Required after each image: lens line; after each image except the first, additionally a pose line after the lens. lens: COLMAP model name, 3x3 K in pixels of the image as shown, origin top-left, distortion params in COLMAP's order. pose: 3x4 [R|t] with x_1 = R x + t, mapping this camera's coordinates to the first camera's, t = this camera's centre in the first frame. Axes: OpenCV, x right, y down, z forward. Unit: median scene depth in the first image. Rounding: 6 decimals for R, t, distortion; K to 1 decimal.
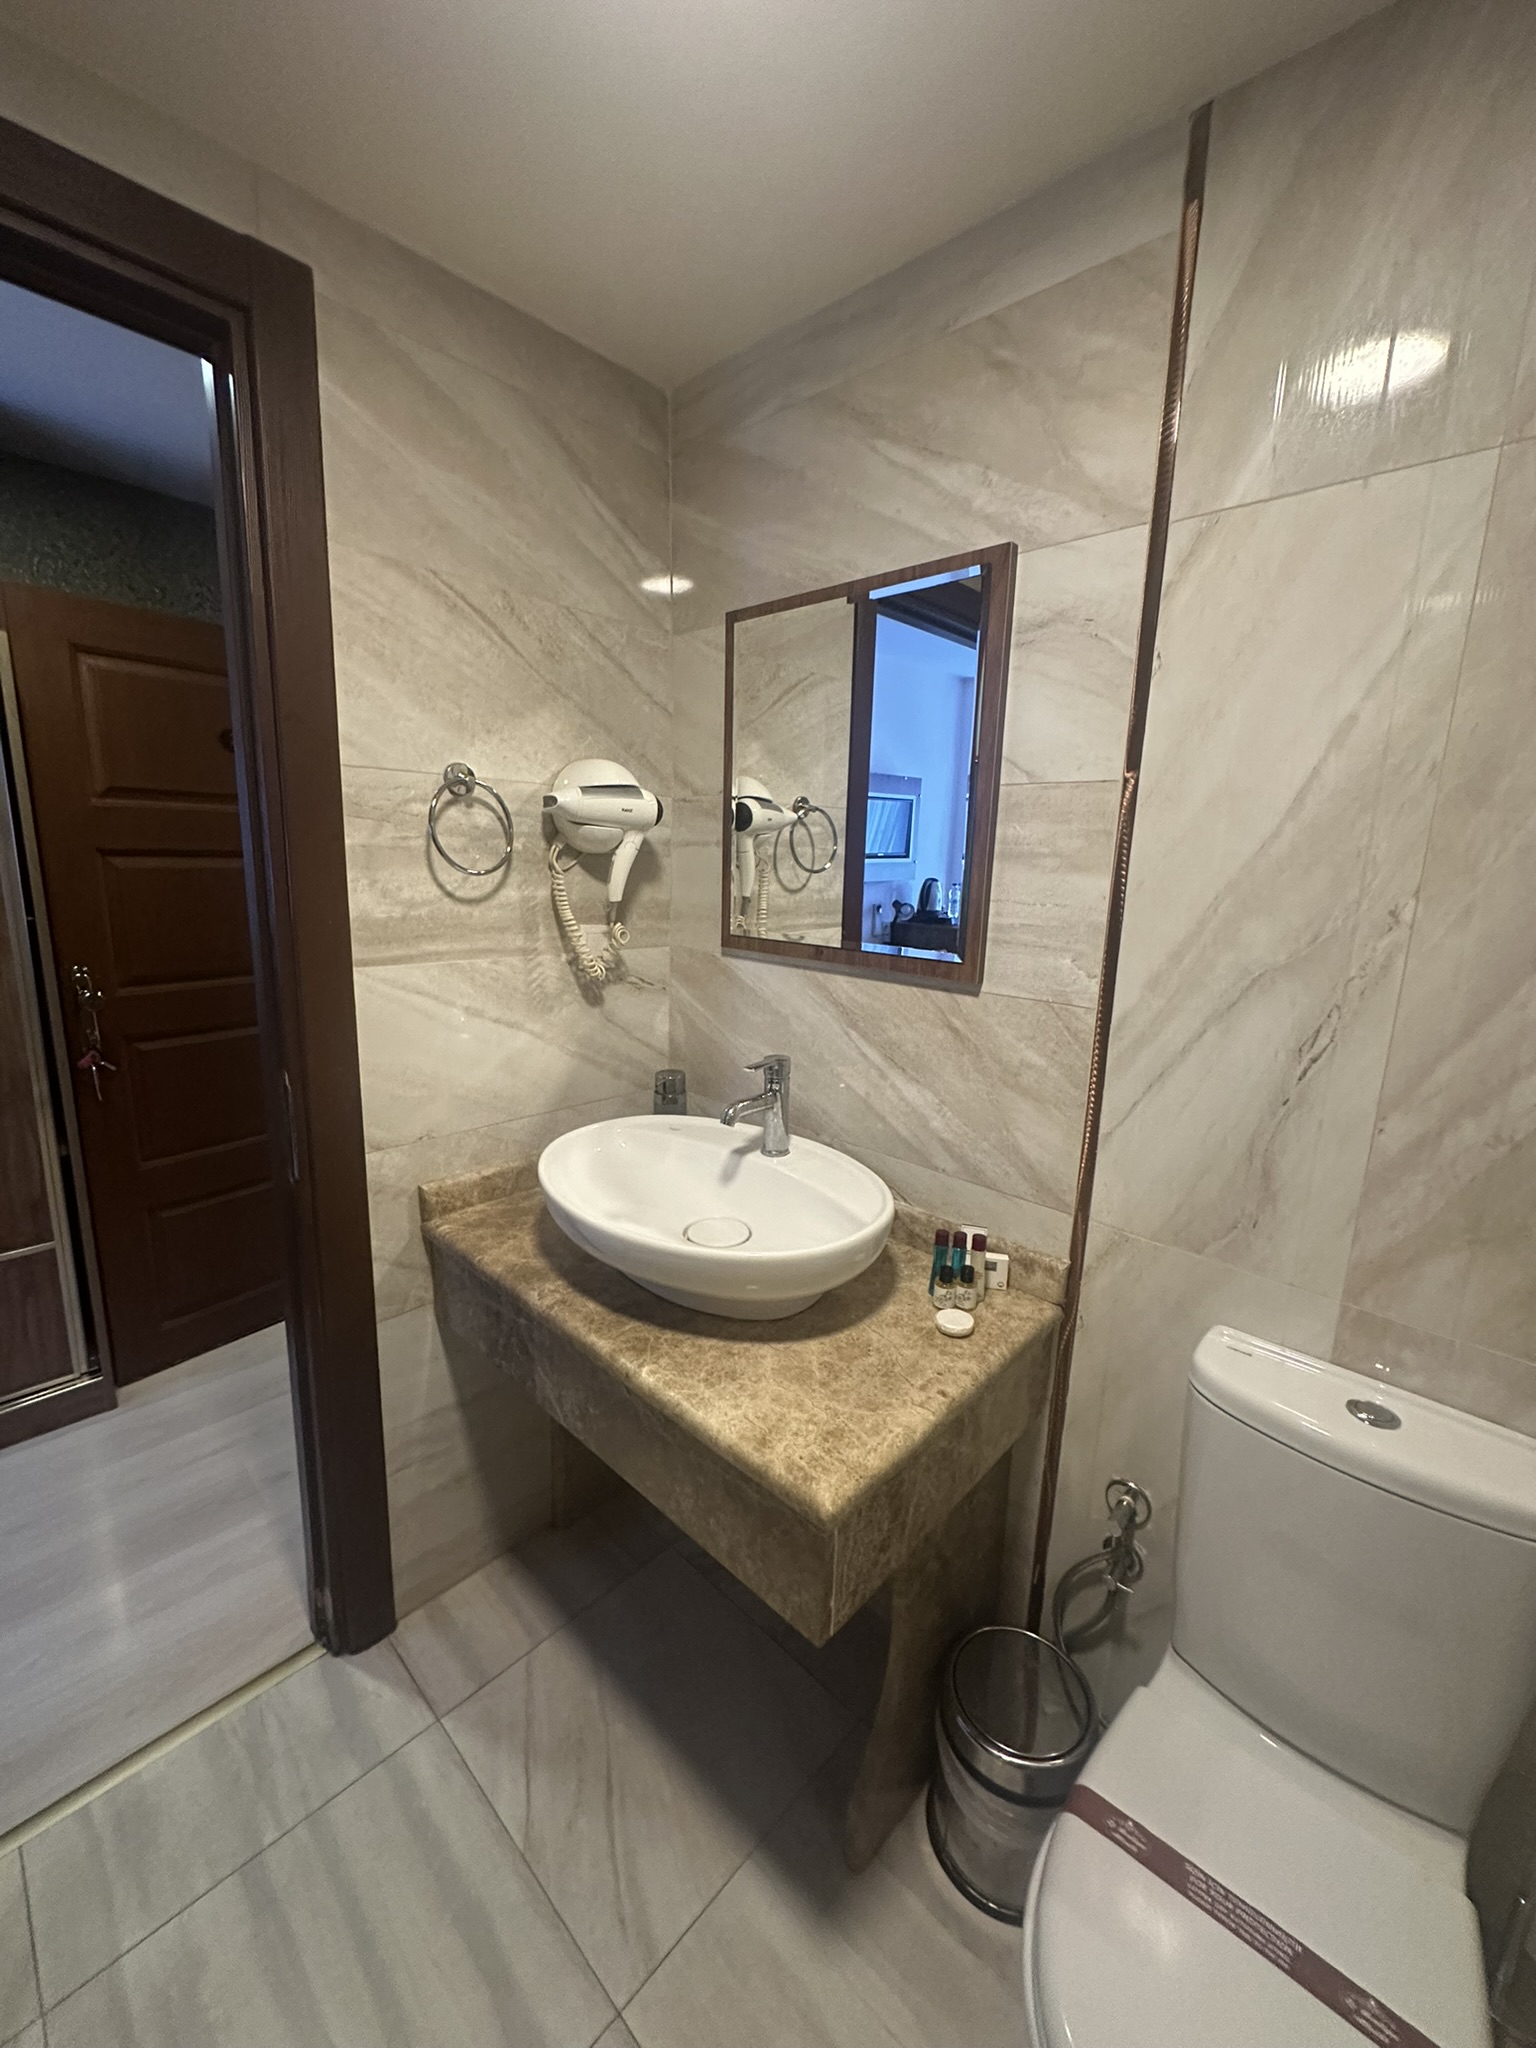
lens RADIAL K [[816.8, 0, 764.1], [0, 816.8, 1016.4], [0, 0, 1]] dist [-0.006455, 0.001669]
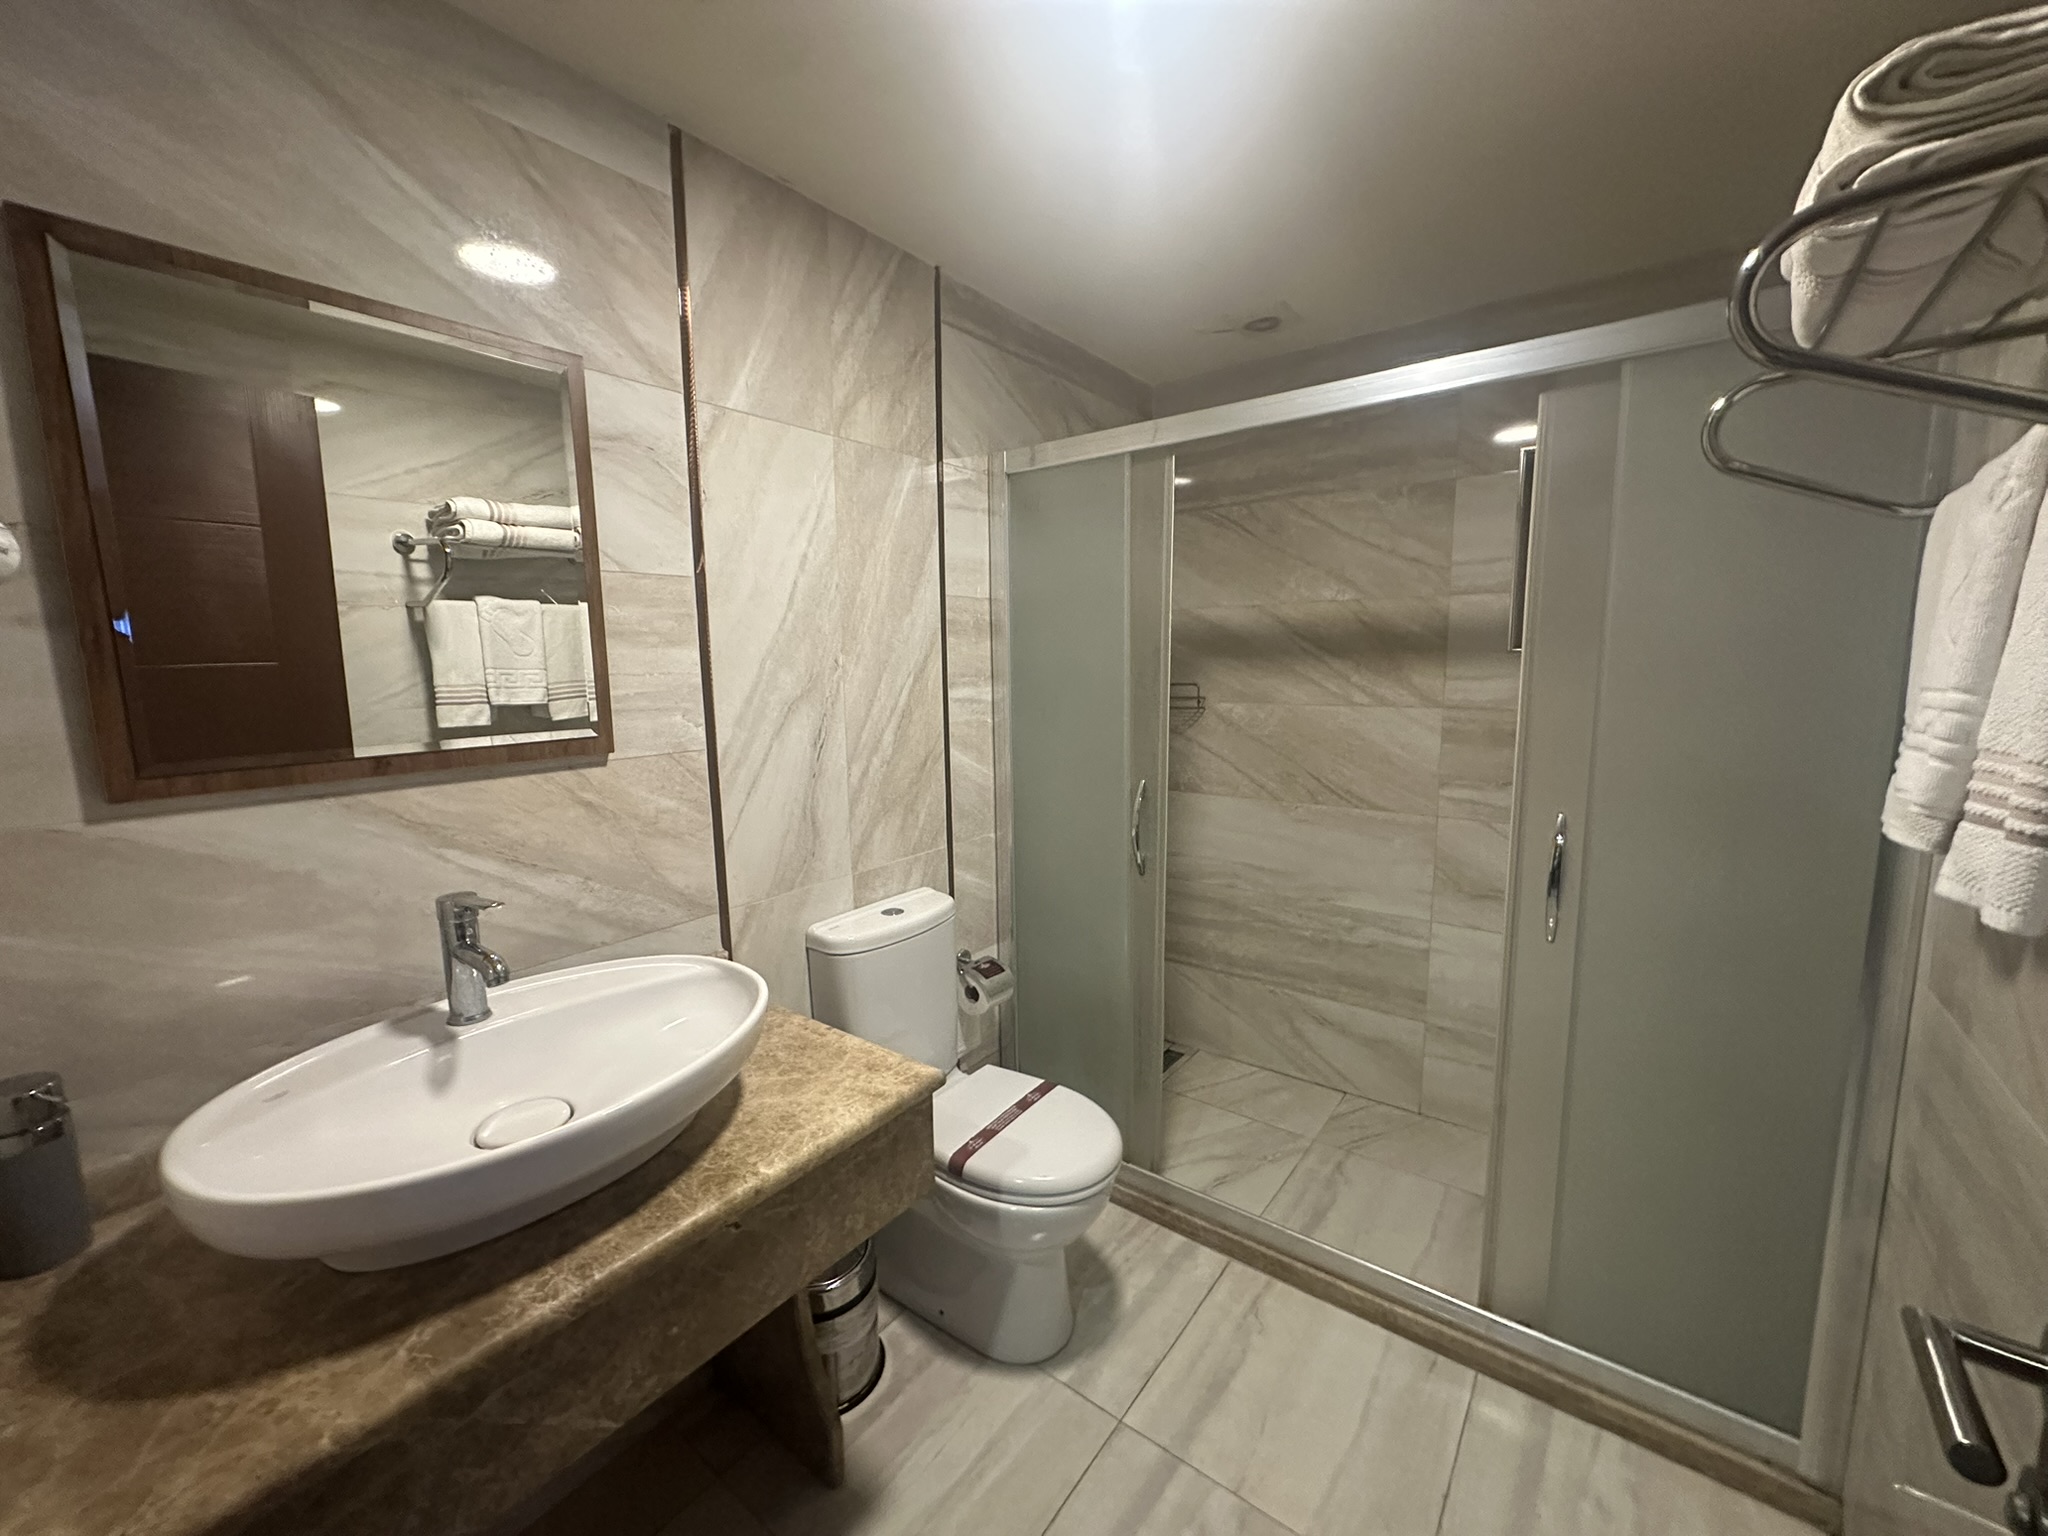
lens RADIAL K [[816.8, 0, 1009.7], [0, 816.8, 767.0], [0, 0, 1]] dist [-0.006455, 0.001669]
pose [[-0.099038, -0.161117, 0.981954, -0.949958], [0.211266, 0.960904, 0.178971, -0.115726], [-0.972398, 0.225178, -0.061127, 0.624449]]
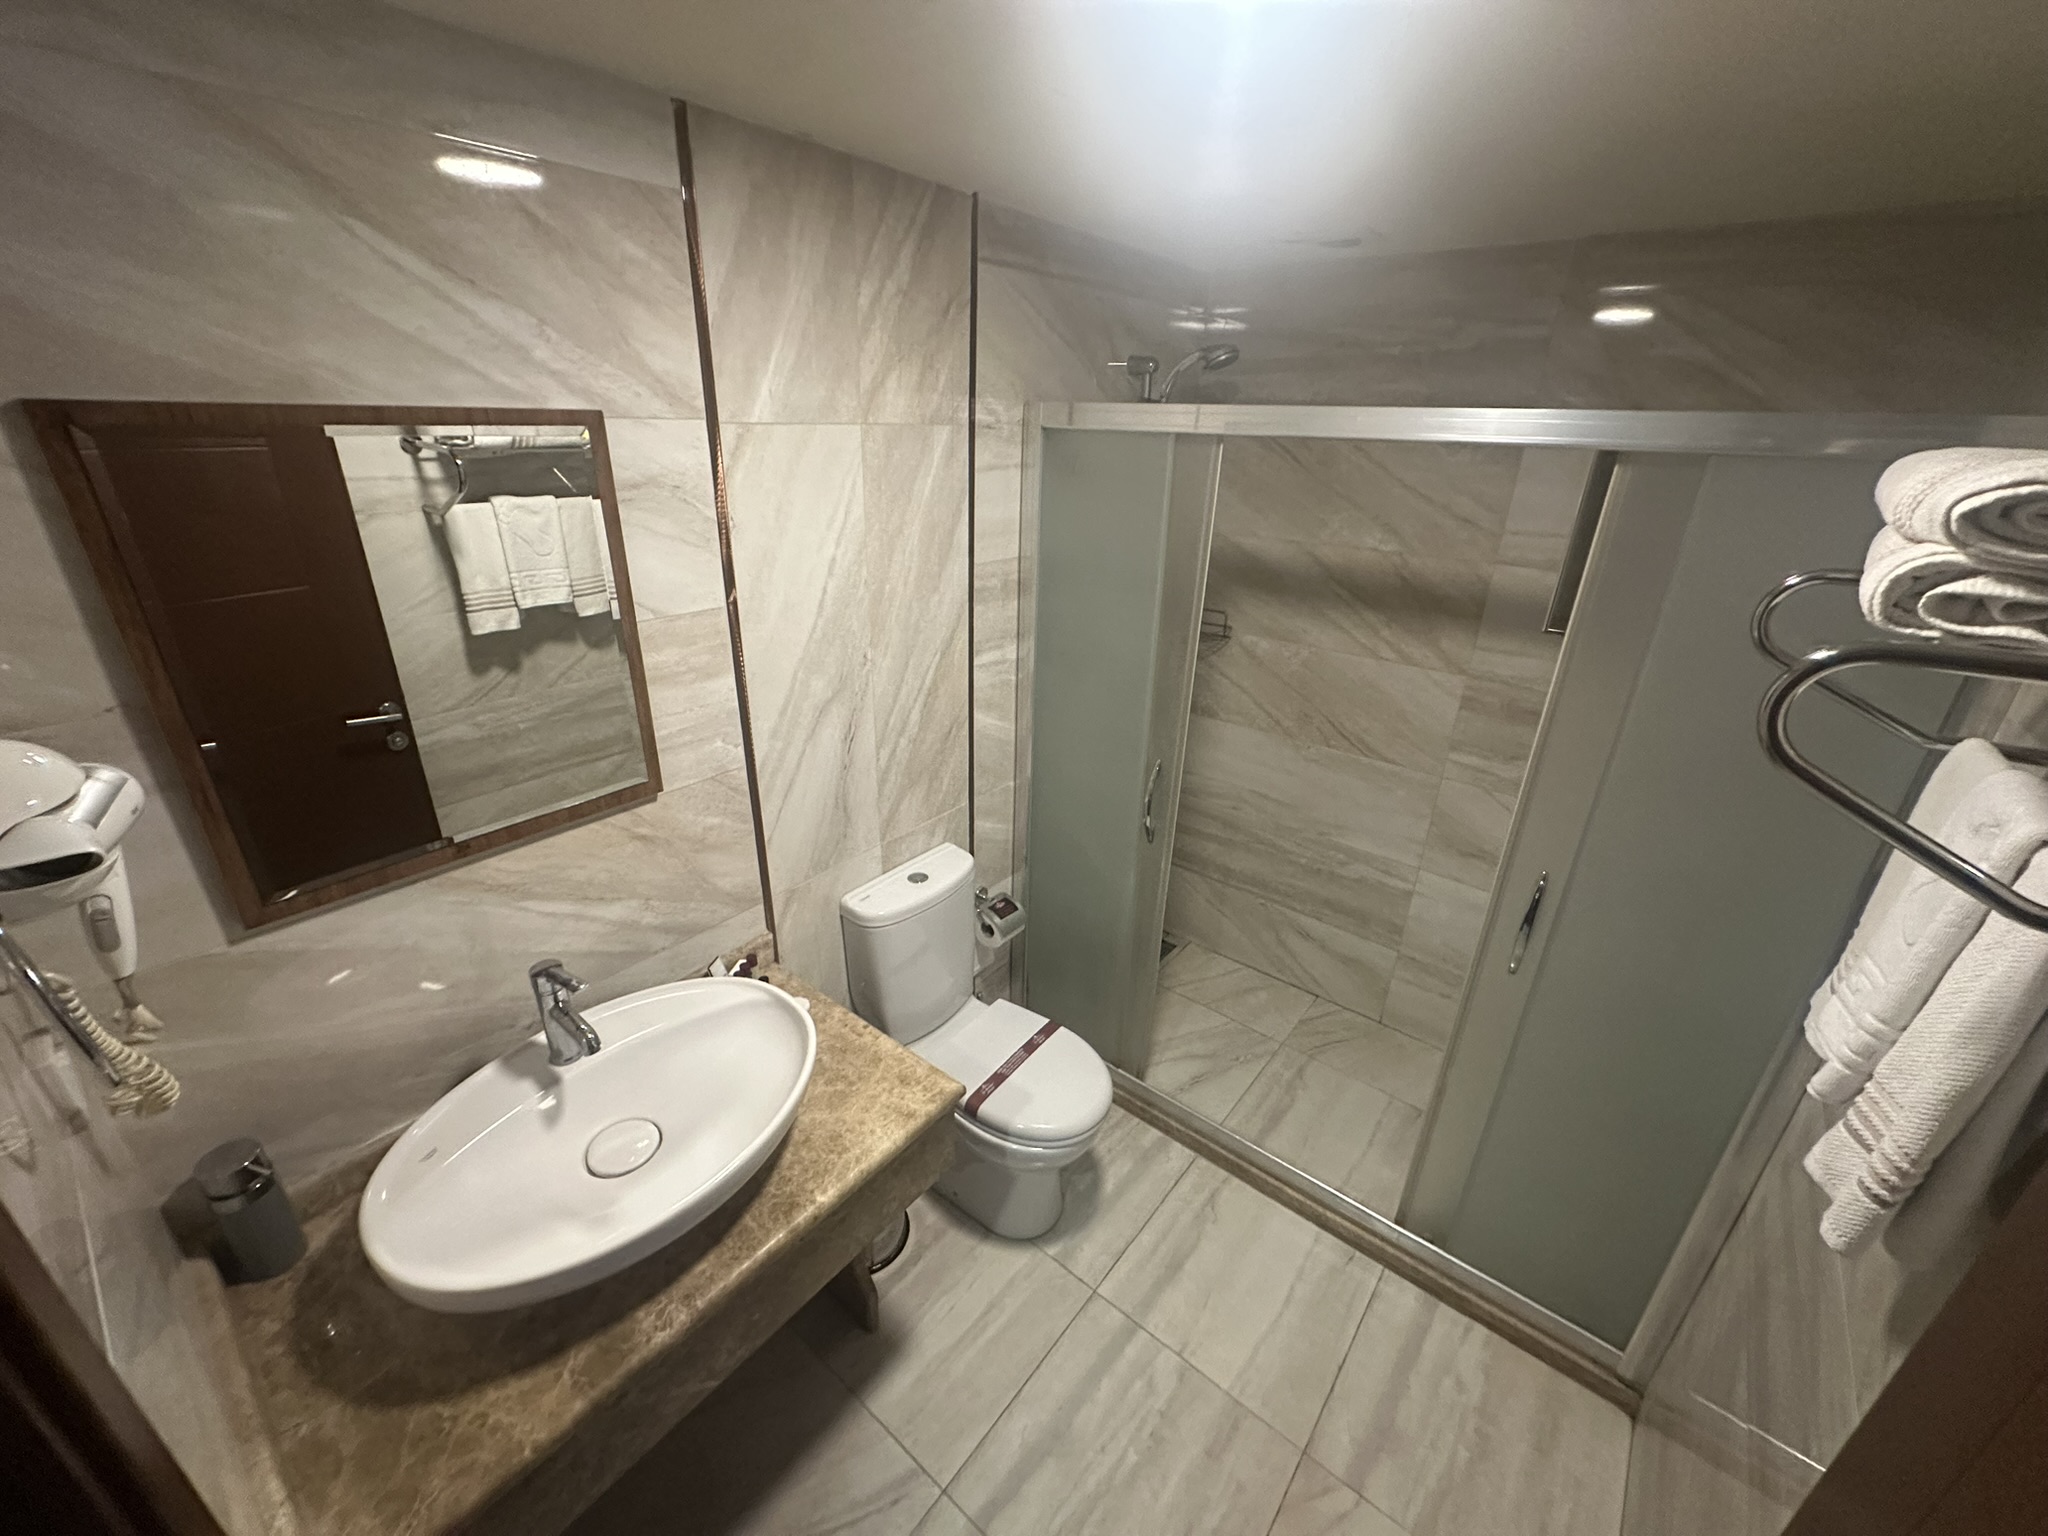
lens RADIAL K [[816.8, 0, 1009.0], [0, 816.8, 766.0], [0, 0, 1]] dist [-0.006455, 0.001669]
pose [[-0.067506, -0.421662, 0.904237, -0.893131], [0.178345, 0.886608, 0.426755, -0.531106], [-0.981650, 0.190074, 0.015350, 0.549818]]
